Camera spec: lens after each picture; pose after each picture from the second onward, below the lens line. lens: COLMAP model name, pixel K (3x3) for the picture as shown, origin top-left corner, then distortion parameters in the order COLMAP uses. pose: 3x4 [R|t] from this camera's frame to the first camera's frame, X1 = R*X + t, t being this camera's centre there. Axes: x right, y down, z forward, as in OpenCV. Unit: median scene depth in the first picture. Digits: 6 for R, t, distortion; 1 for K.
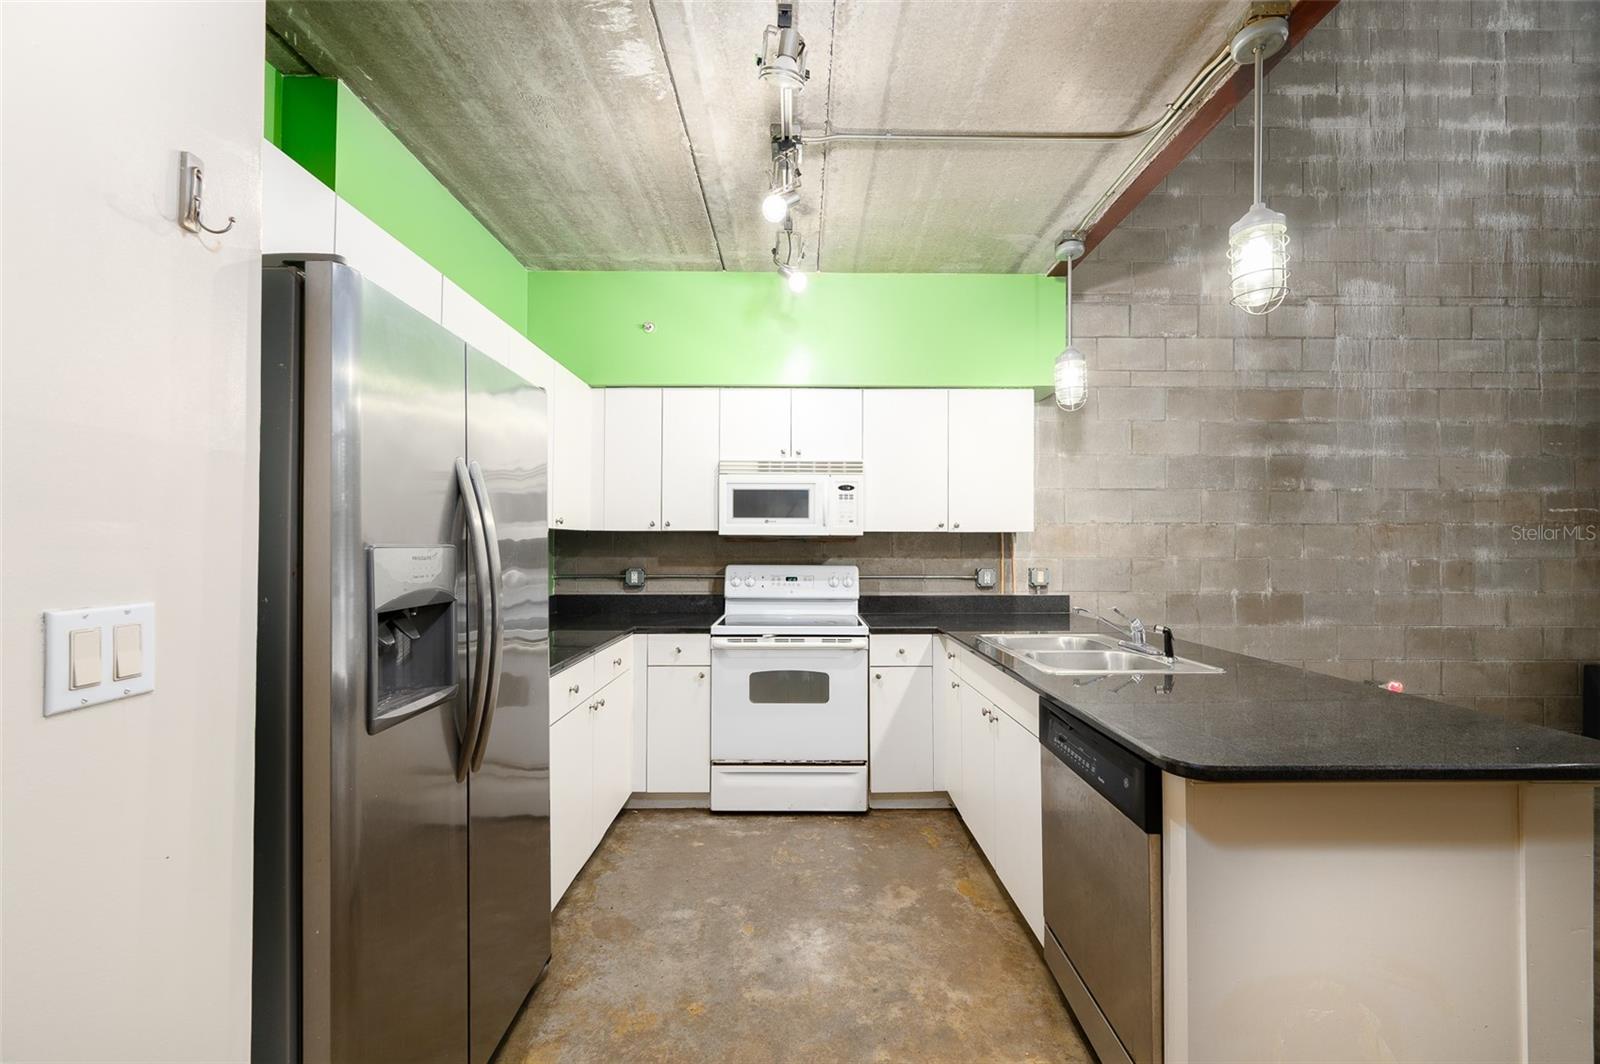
lens RADIAL K [[640.0, 0, 802.3], [0, 640.0, 537.8], [0, 0, 1]] dist [-0.001462, -0.000251]
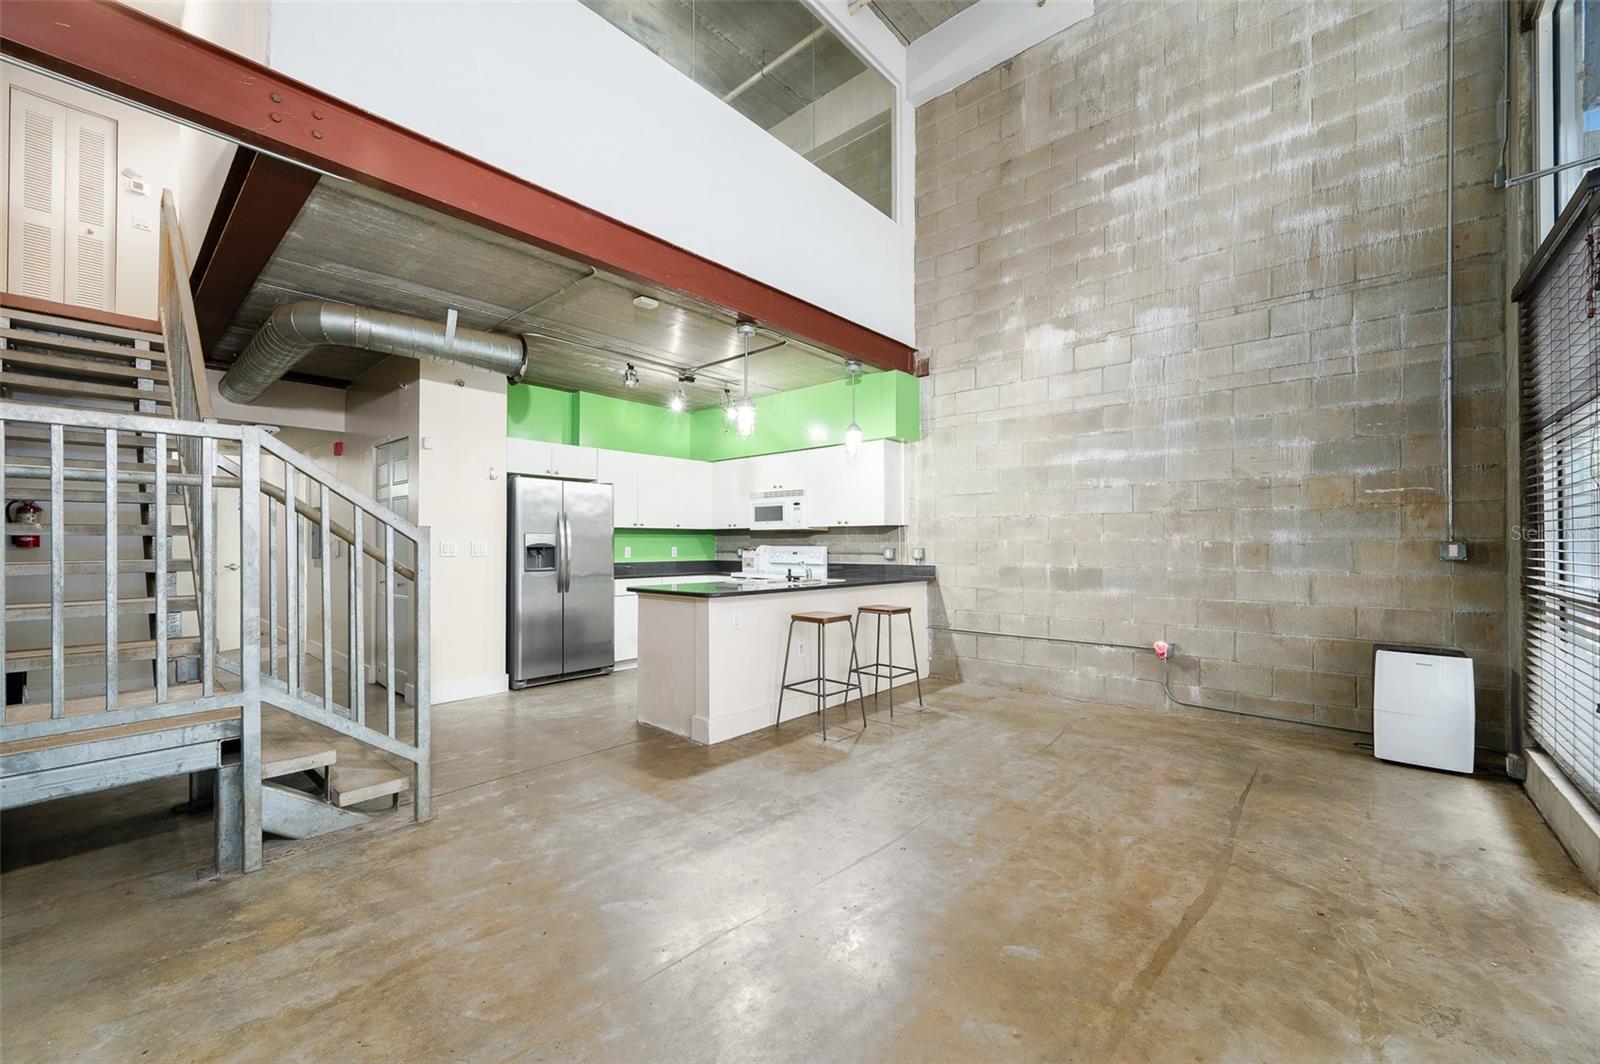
lens RADIAL K [[640.0, 0, 802.3], [0, 640.0, 537.8], [0, 0, 1]] dist [-0.001462, -0.000251]
pose [[0.743125, -0.009052, -0.669092, 1.202116], [0.010394, 0.999944, -0.001984, 0.022895], [0.669072, -0.005480, 0.743177, -0.349245]]
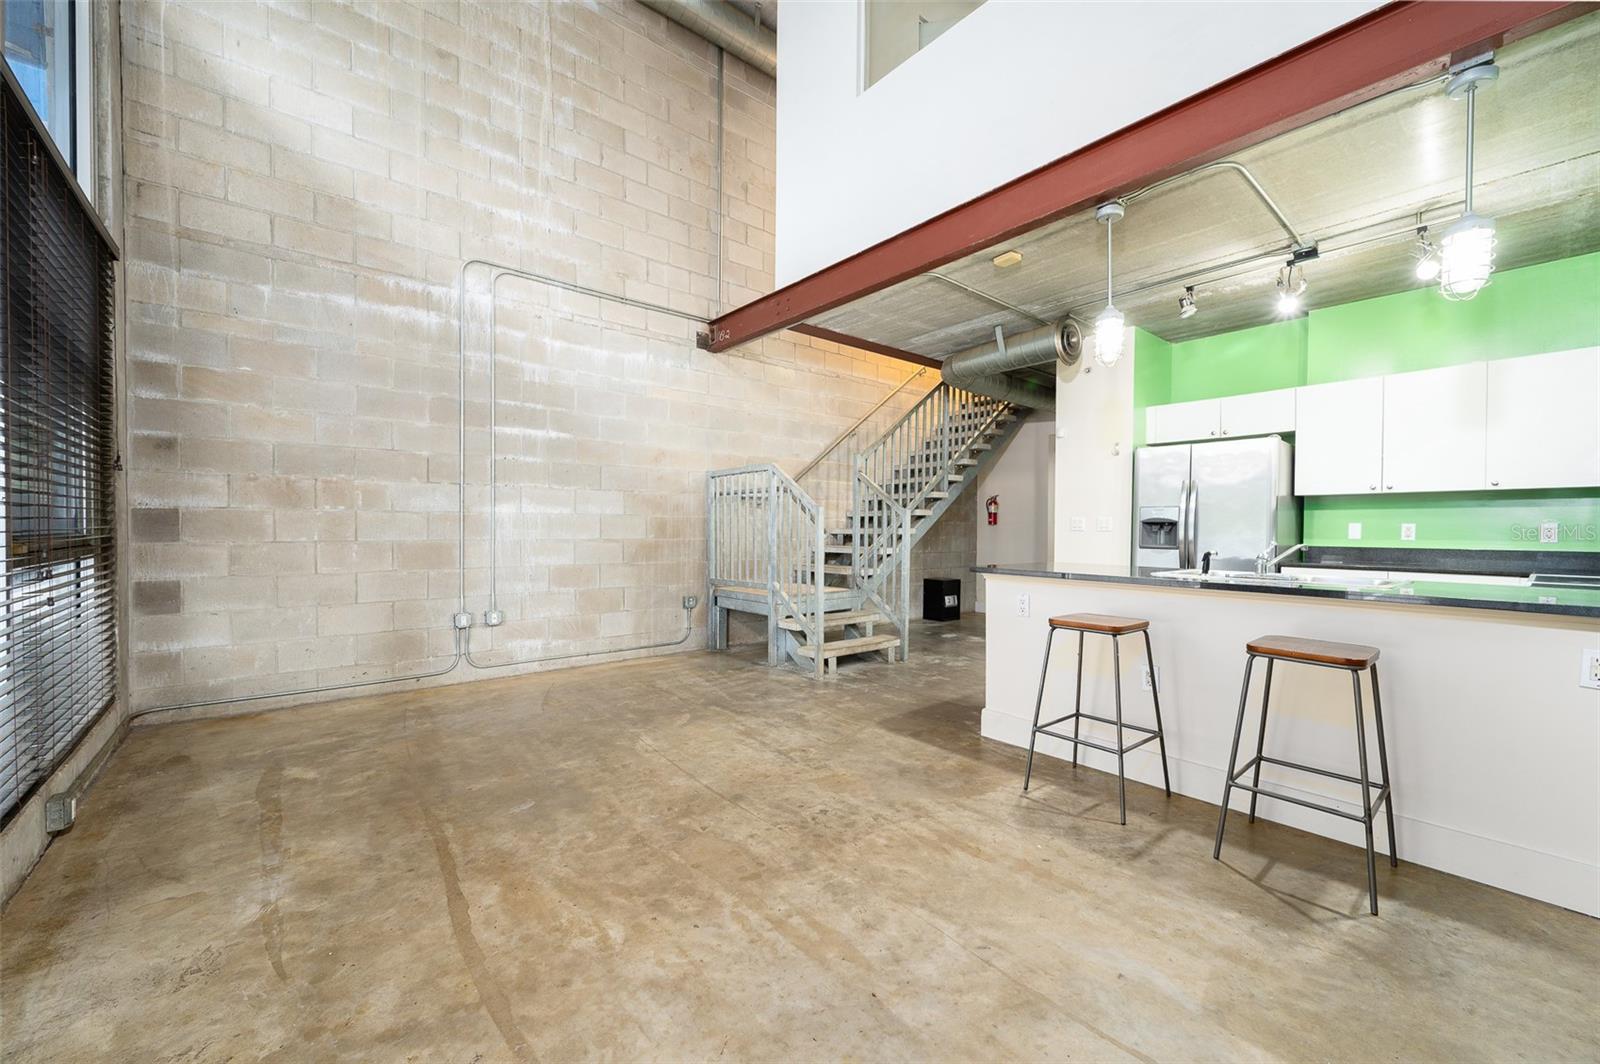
lens RADIAL K [[625.6, 0, 794.0], [0, 625.6, 538.3], [0, 0, 1]] dist [-0.000126, -0.000312]
pose [[-0.778763, 0.004012, -0.627306, 1.182285], [-0.000045, 0.999979, 0.006451, 0.059722], [0.627319, 0.005052, -0.778746, 0.849828]]
